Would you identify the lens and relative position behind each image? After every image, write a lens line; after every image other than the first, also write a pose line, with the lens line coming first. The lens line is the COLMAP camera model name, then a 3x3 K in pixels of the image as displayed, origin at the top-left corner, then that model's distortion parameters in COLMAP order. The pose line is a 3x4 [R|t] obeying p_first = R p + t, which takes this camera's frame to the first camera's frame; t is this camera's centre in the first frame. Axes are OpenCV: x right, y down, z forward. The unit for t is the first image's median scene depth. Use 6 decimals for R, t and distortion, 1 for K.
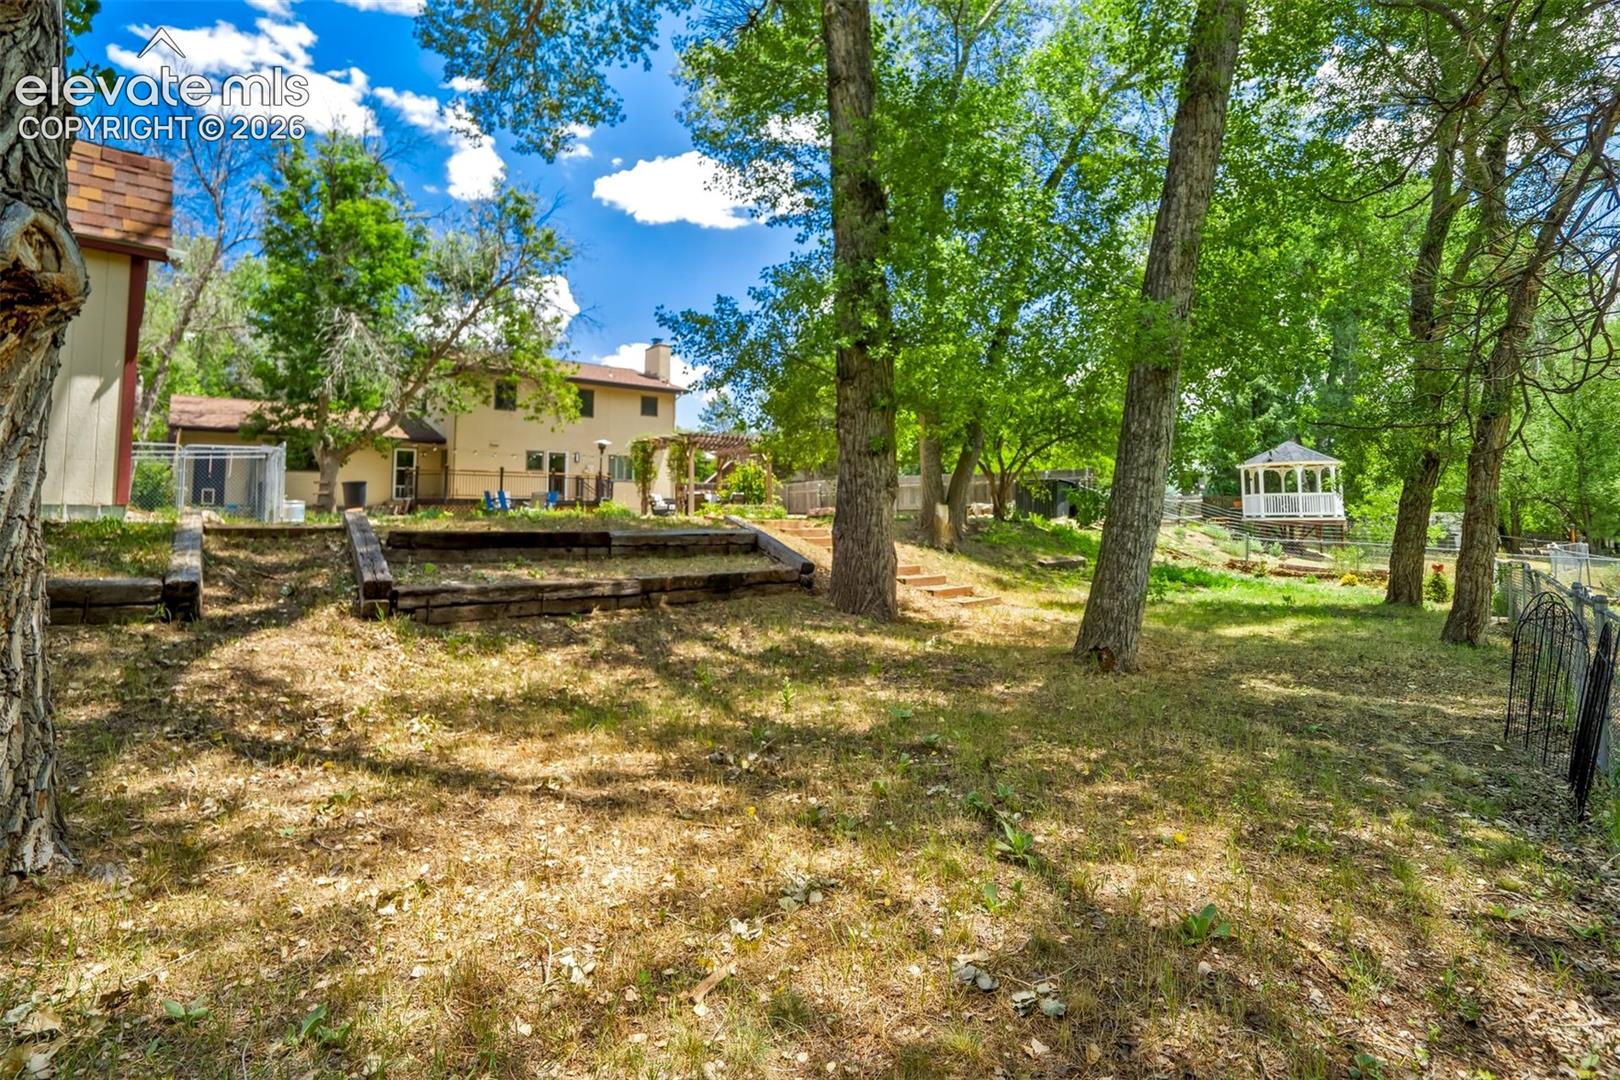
lens RADIAL K [[743.0, 0, 810.0], [0, 743.0, 540.0], [0, 0, 1]] dist [-0.000143, 0.000007]
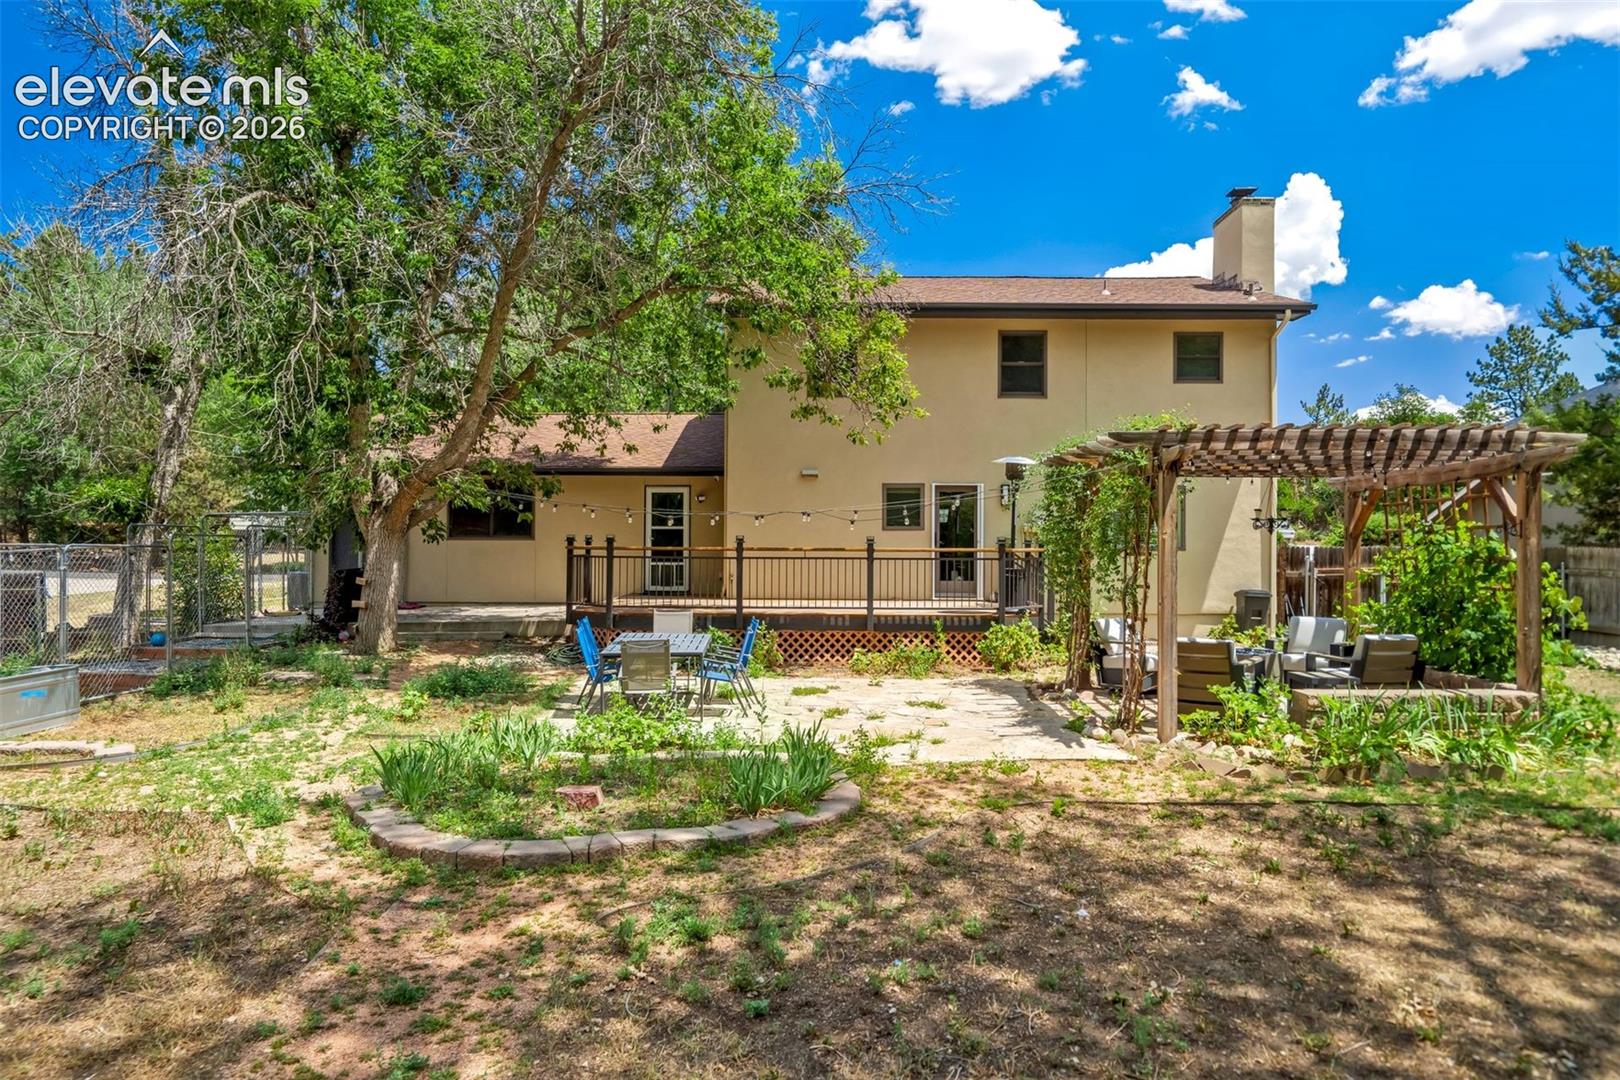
lens RADIAL K [[1044.2, 0, 810.0], [0, 1044.2, 540.0], [0, 0, 1]] dist [0.000891, 0.000082]
pose [[0.746562, 0.022598, -0.664932, 0.000387], [-0.041640, 0.999051, -0.012799, -0.073185], [0.664012, 0.037243, 0.746794, 0.487853]]
